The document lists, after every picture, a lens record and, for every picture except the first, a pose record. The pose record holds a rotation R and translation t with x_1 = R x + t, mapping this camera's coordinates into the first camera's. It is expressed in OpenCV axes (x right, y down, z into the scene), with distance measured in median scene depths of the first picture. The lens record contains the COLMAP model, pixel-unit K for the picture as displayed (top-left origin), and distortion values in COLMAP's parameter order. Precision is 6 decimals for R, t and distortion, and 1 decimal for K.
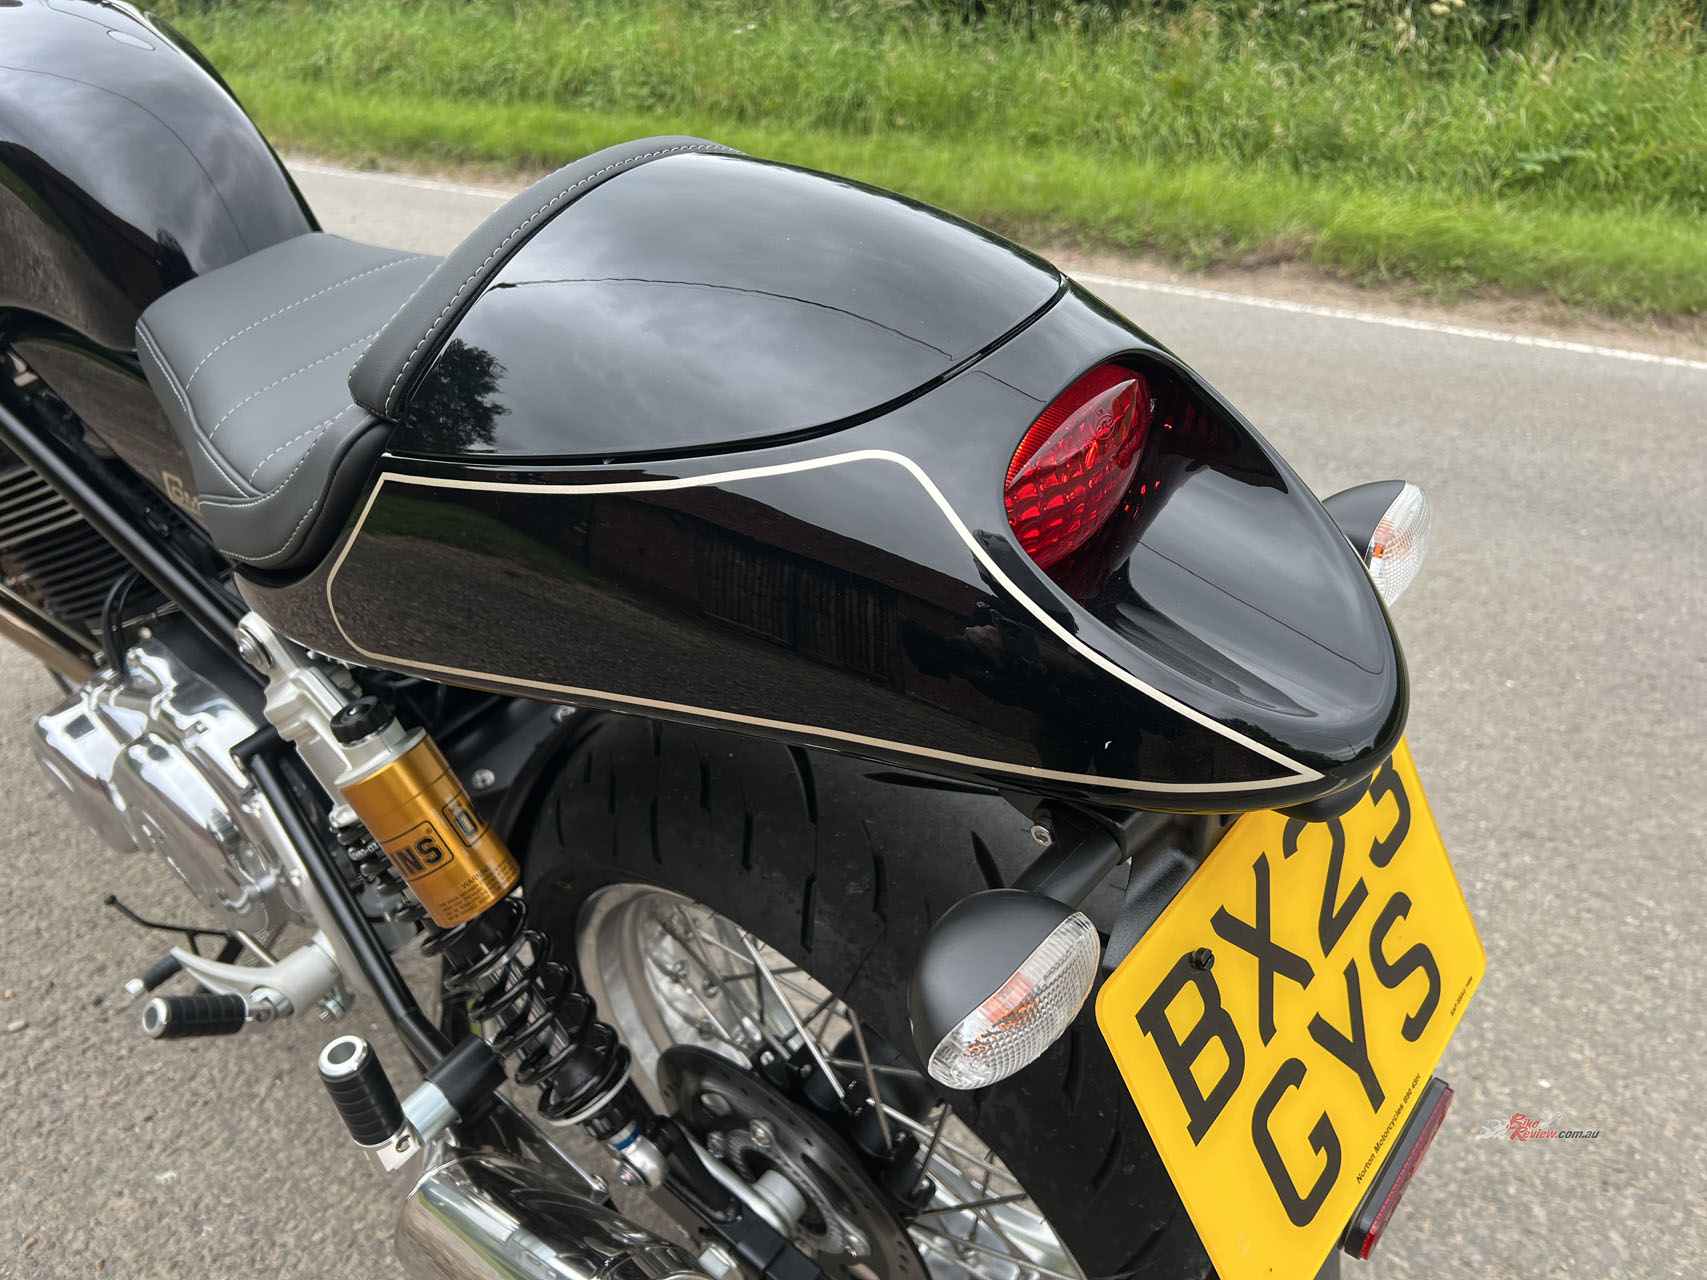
lens RADIAL K [[1257.9, 0, 852.8], [0, 1257.9, 655.8], [0, 0, 1]] dist [0.032998, -0.044883]
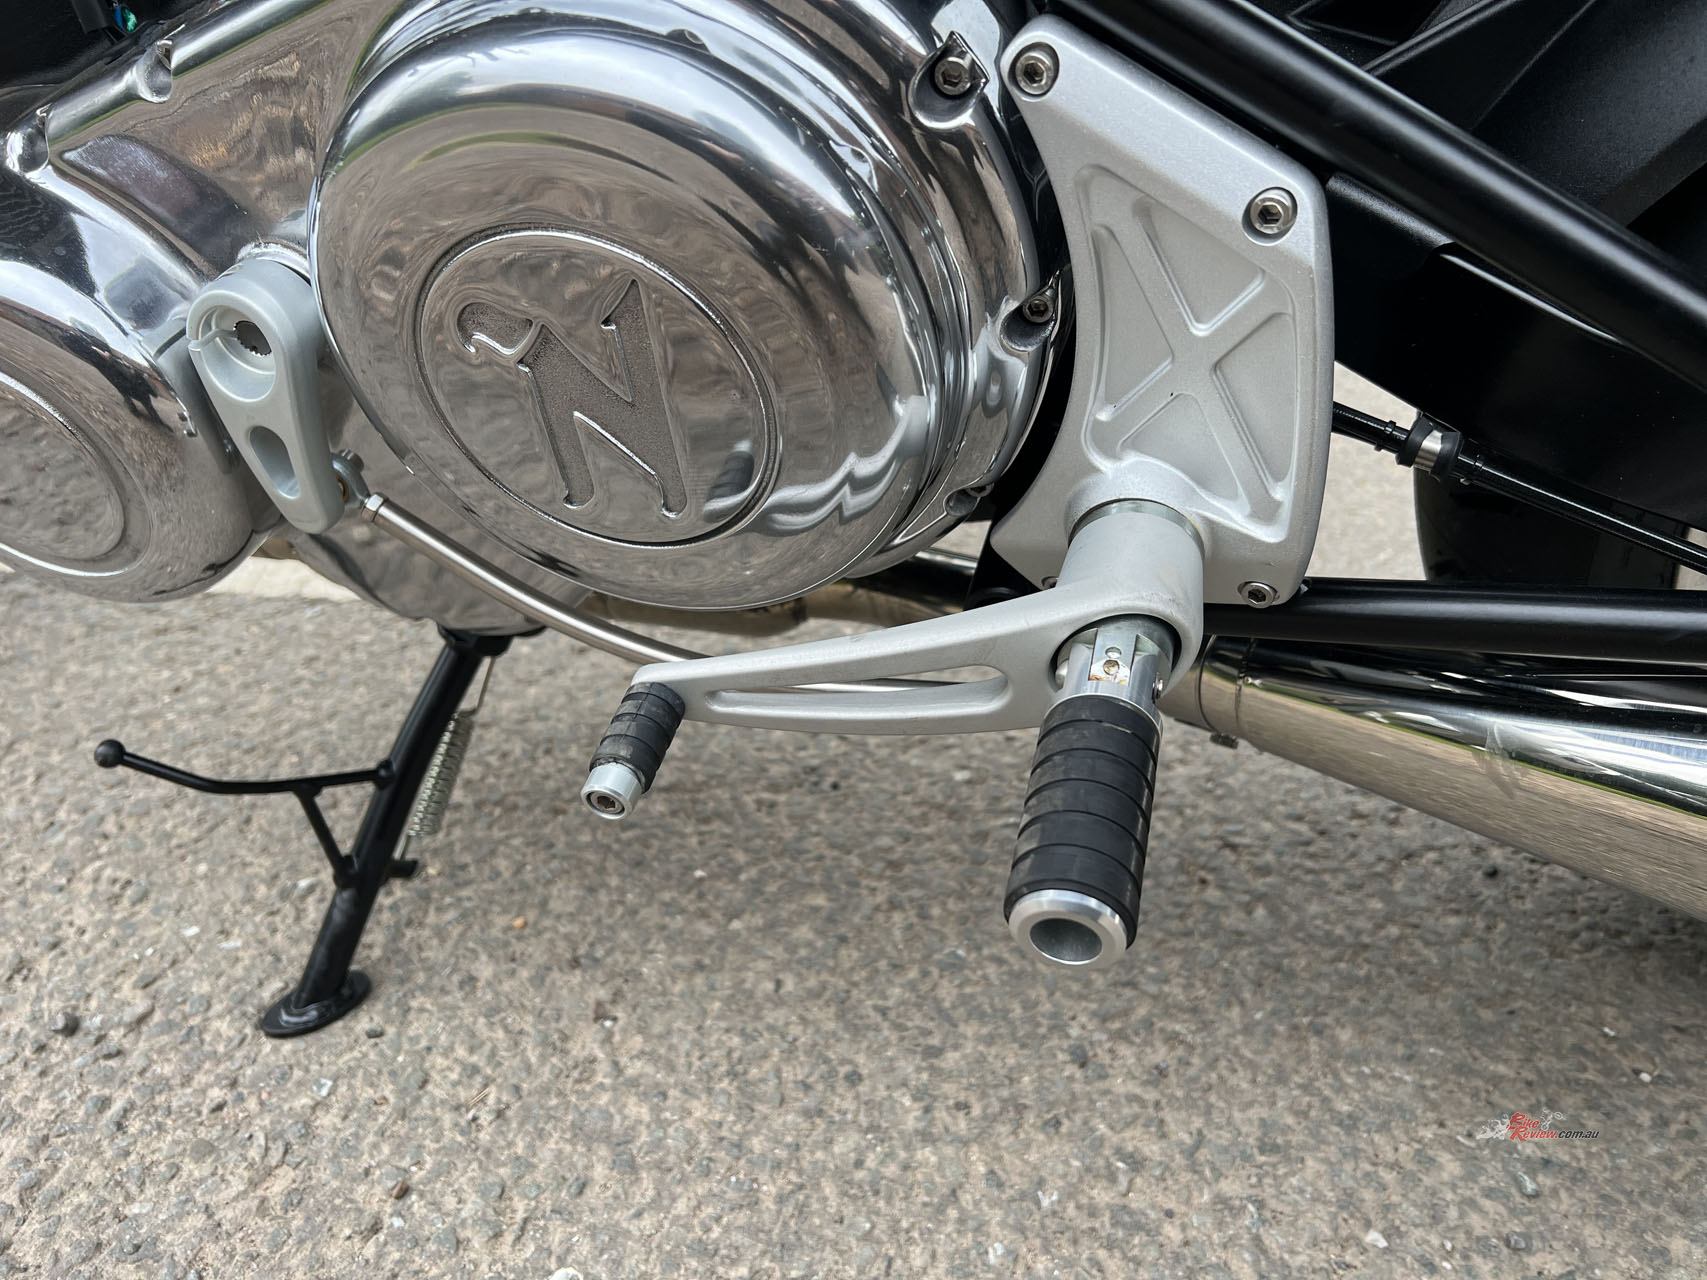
lens RADIAL K [[1257.9, 0, 855.1], [0, 1257.9, 644.9], [0, 0, 1]] dist [0.032998, -0.044883]
pose [[0.910514, -0.251387, 0.328281, -0.509322], [0.217189, 0.966378, 0.137631, 0.160035], [-0.351842, -0.054017, 0.934500, 0.552679]]
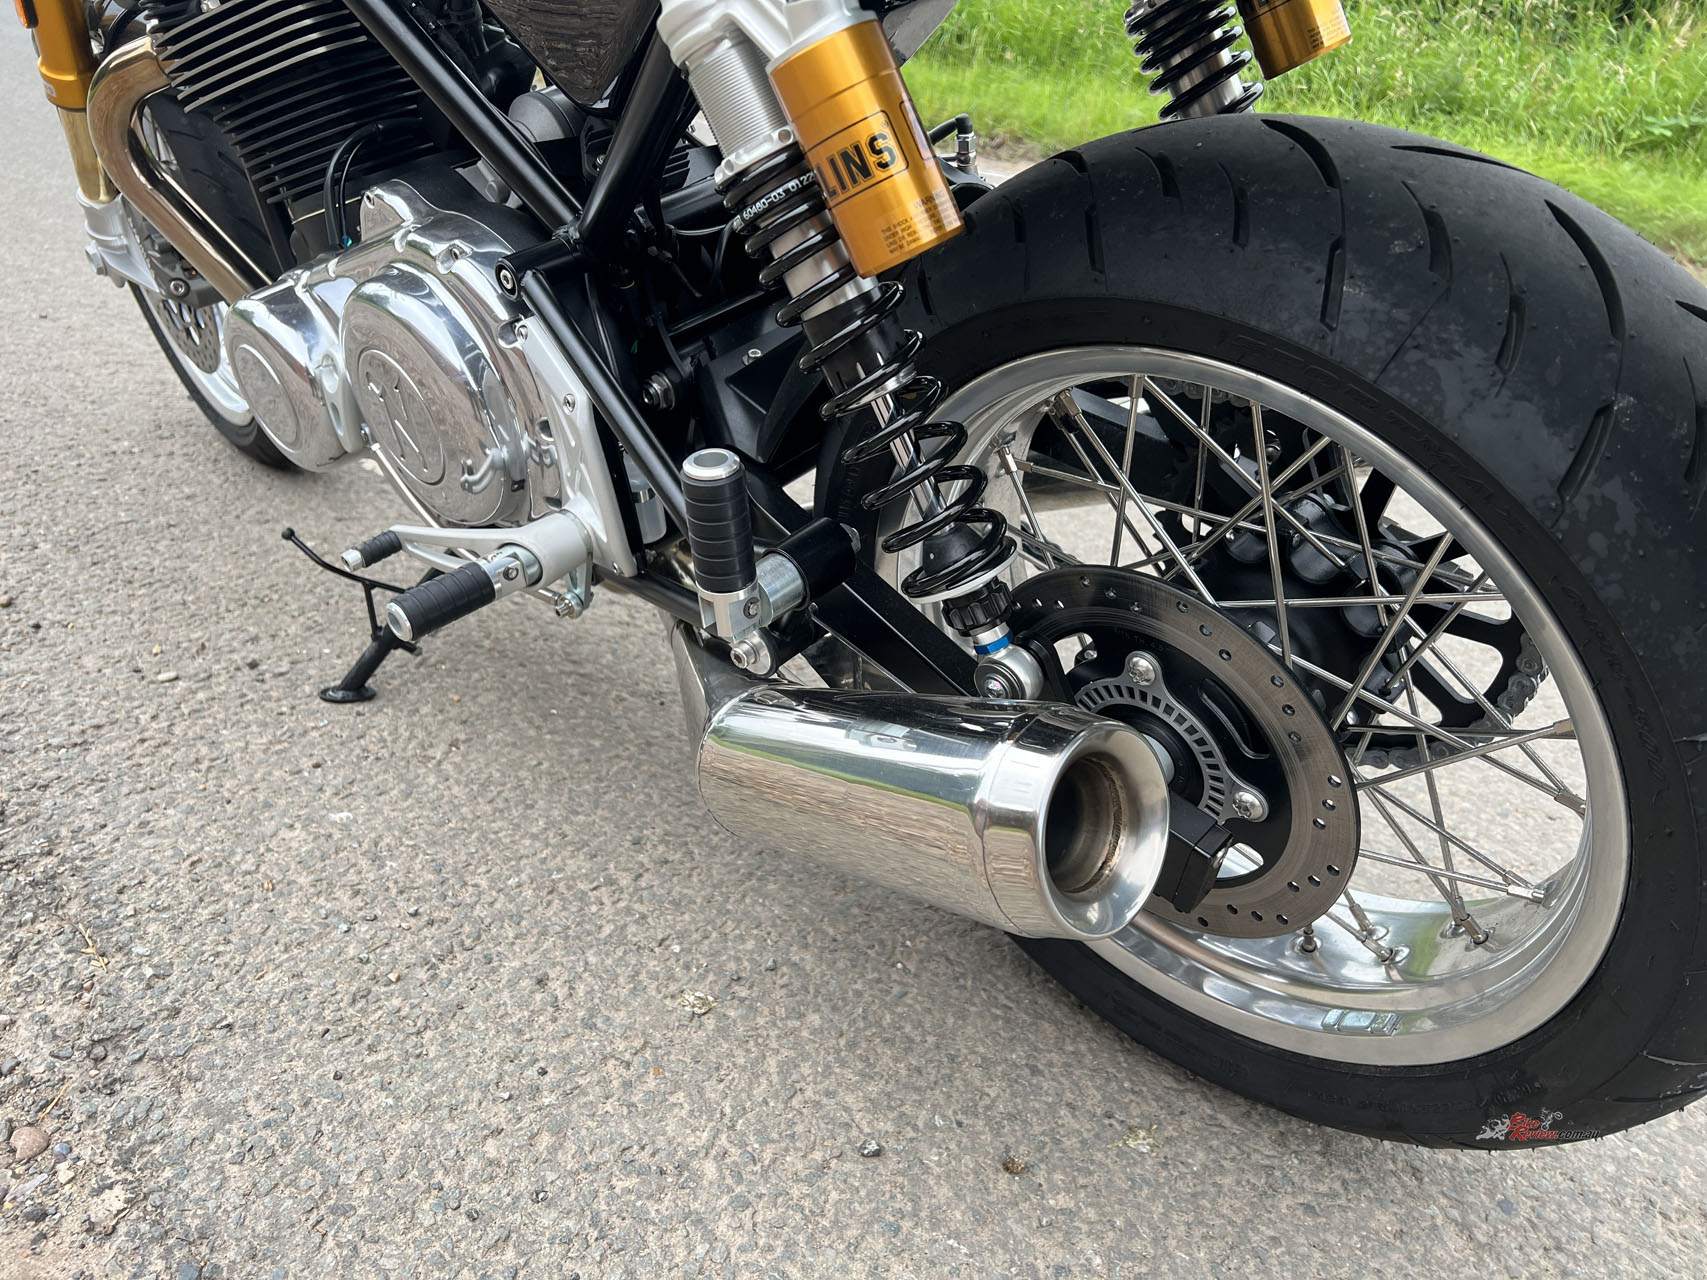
lens RADIAL K [[1257.9, 0, 856.4], [0, 1257.9, 629.9], [0, 0, 1]] dist [0.032998, -0.044883]
pose [[0.996685, 0.079098, -0.019023, -0.160713], [-0.079090, 0.996867, 0.001174, 0.236205], [0.019056, 0.000334, 0.999818, 0.099966]]
